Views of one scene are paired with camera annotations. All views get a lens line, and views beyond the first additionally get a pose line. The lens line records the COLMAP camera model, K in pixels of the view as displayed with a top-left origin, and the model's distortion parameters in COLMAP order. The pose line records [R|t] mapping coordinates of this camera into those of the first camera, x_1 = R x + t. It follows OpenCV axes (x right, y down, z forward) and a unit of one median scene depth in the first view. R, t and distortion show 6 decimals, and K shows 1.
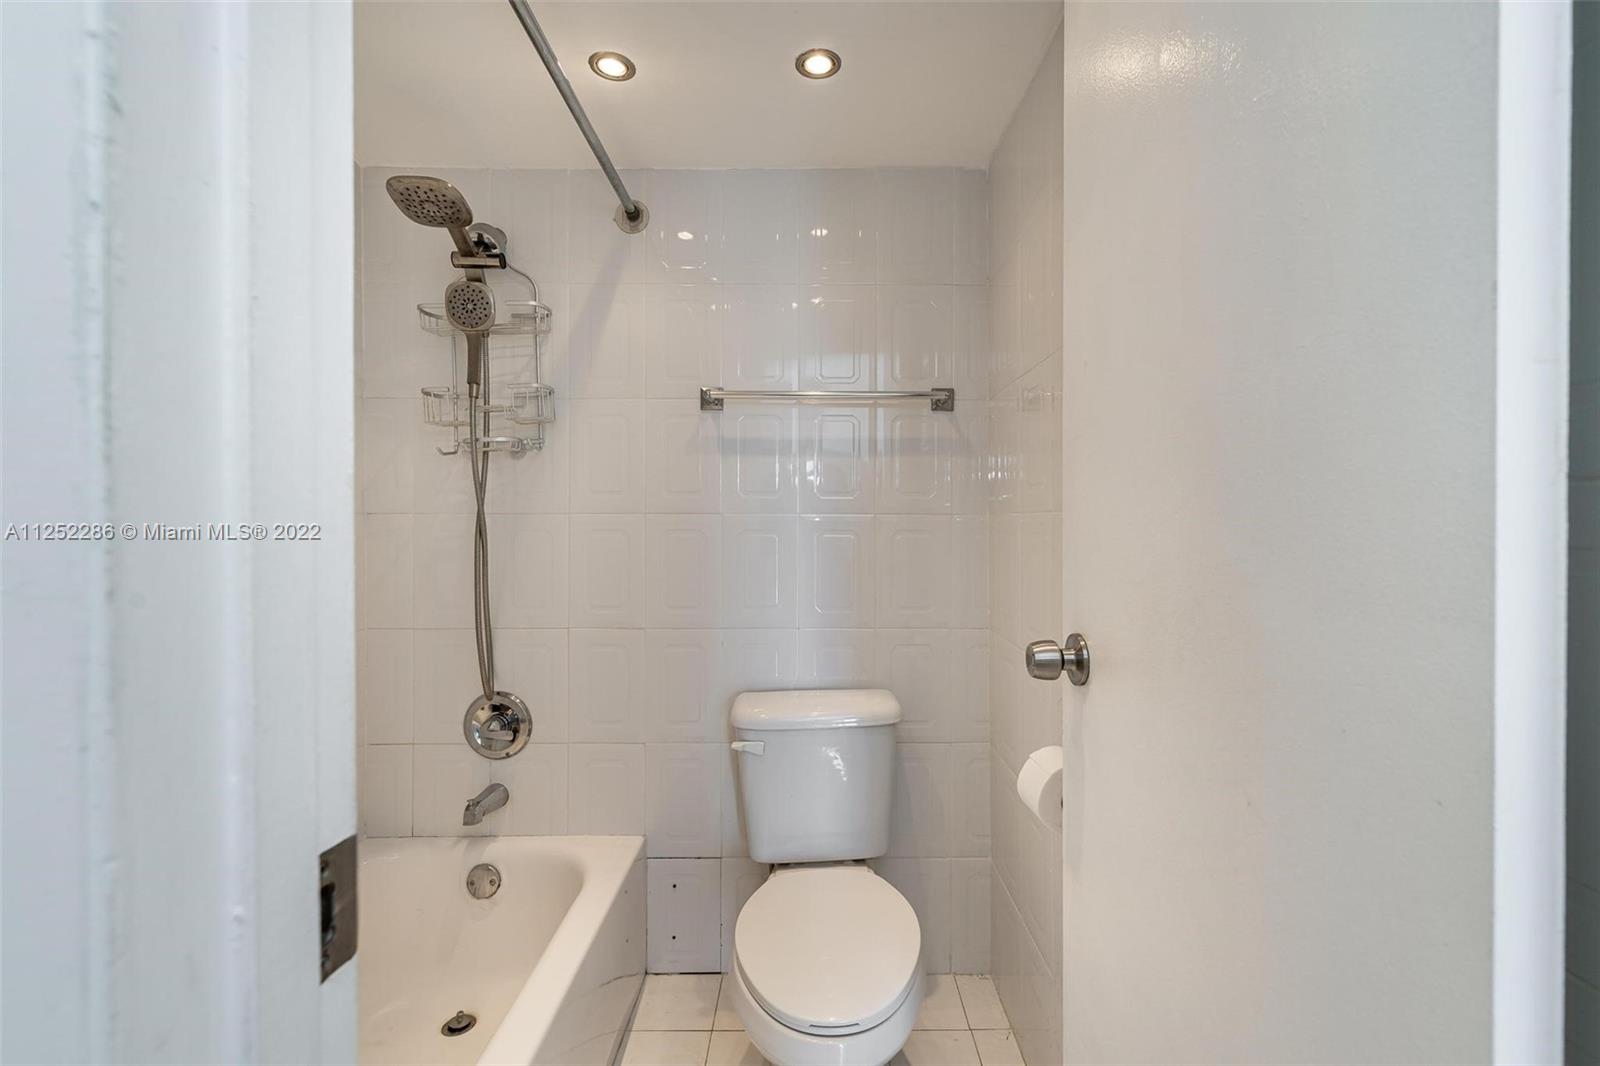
lens RADIAL K [[688.4, 0, 800.0], [0, 688.4, 533.0], [0, 0, 1]] dist [0.001652, -0.000026]
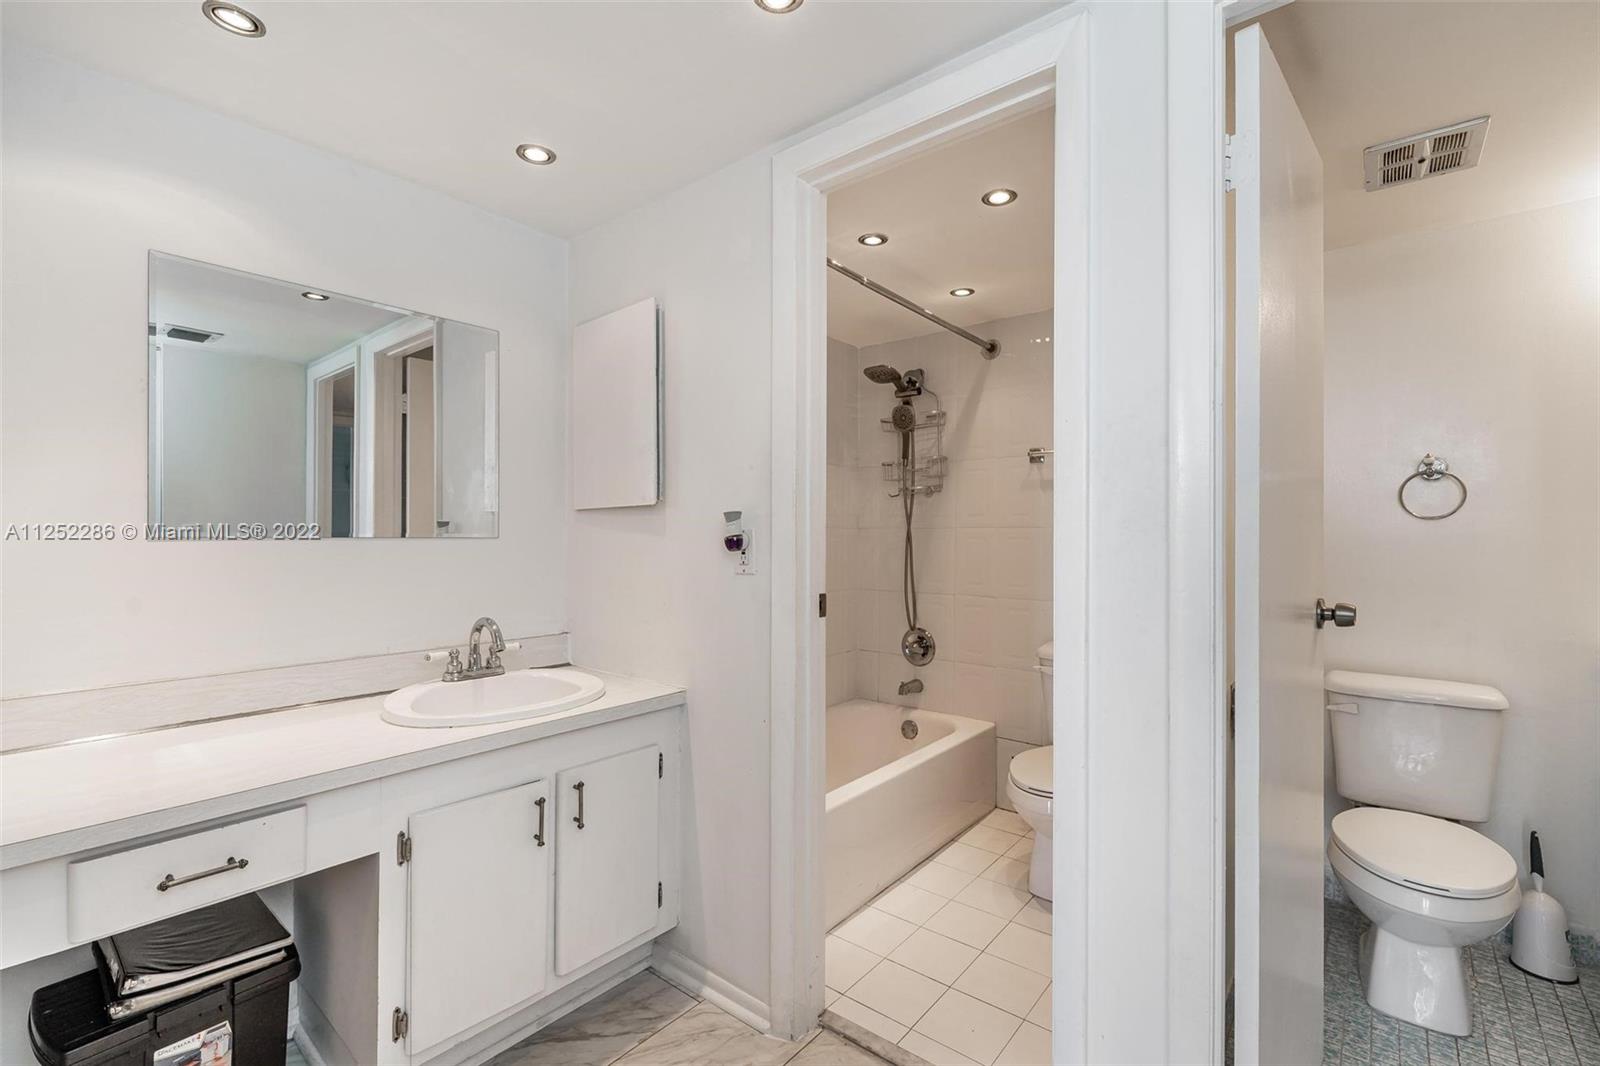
lens RADIAL K [[688.4, 0, 800.0], [0, 688.4, 533.0], [0, 0, 1]] dist [0.001652, -0.000026]
pose [[0.770462, 0.000249, -0.637486, 0.477758], [-0.009617, 0.999891, -0.011233, 0.008118], [0.637414, 0.014785, 0.770380, -0.593833]]
